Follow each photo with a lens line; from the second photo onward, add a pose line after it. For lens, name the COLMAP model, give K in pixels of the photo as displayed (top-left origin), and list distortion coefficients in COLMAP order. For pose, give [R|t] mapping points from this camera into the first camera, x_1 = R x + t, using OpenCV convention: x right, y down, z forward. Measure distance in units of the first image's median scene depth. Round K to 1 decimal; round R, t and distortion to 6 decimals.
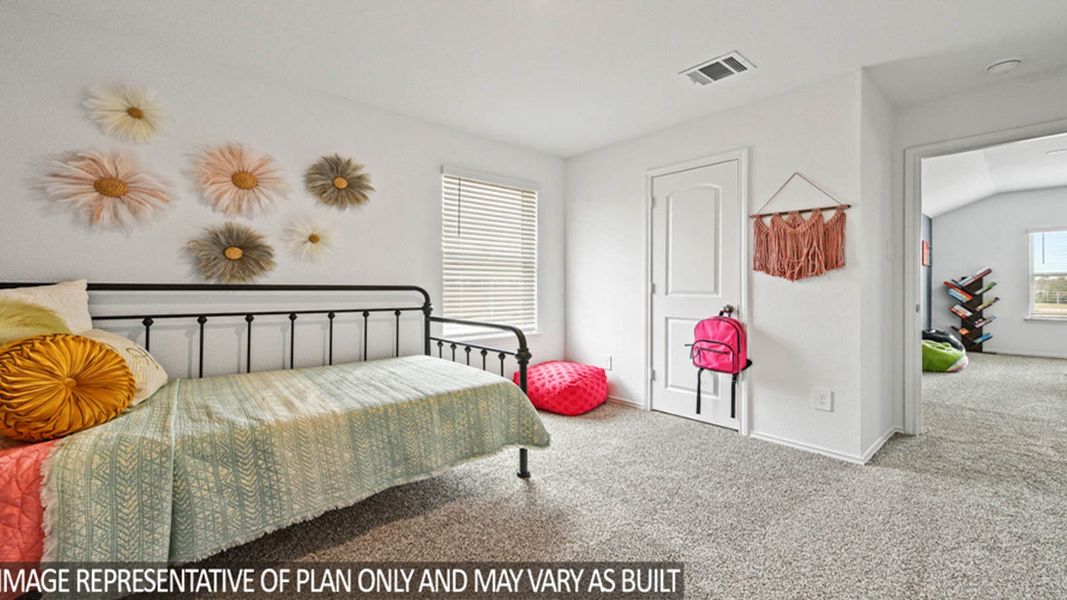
lens RADIAL K [[427.4, 0, 533.1], [0, 427.4, 290.3], [0, 0, 1]] dist [0.000880, -0.000539]
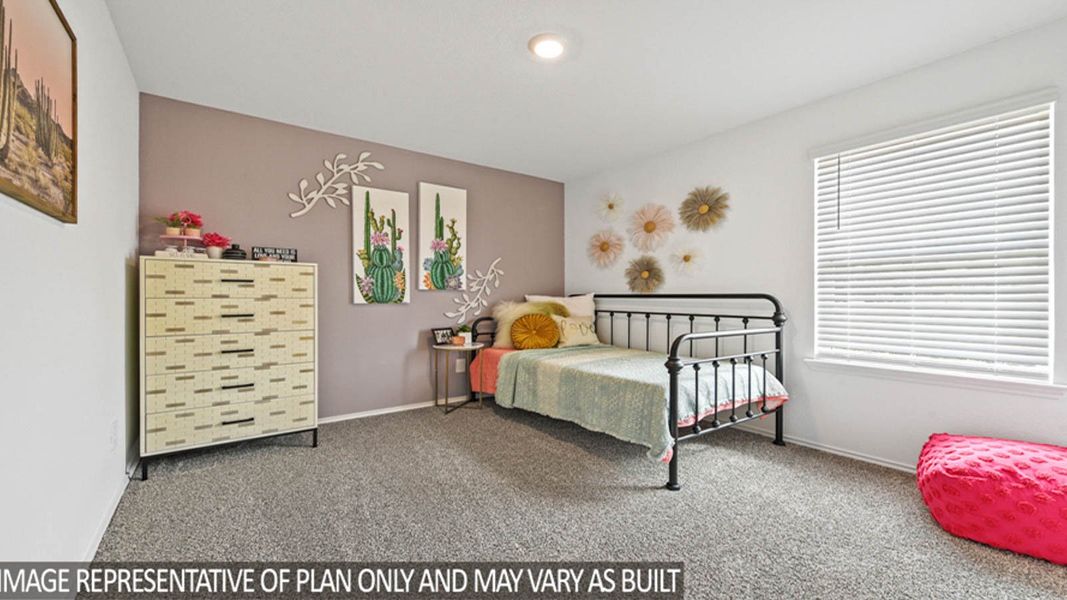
lens RADIAL K [[427.4, 0, 533.9], [0, 427.4, 300.2], [0, 0, 1]] dist [0.000880, -0.000539]
pose [[-0.078368, 0.004644, -0.996914, 0.875130], [-0.006841, 0.999963, 0.005196, 0.003224], [0.996901, 0.007227, -0.078333, 0.683619]]
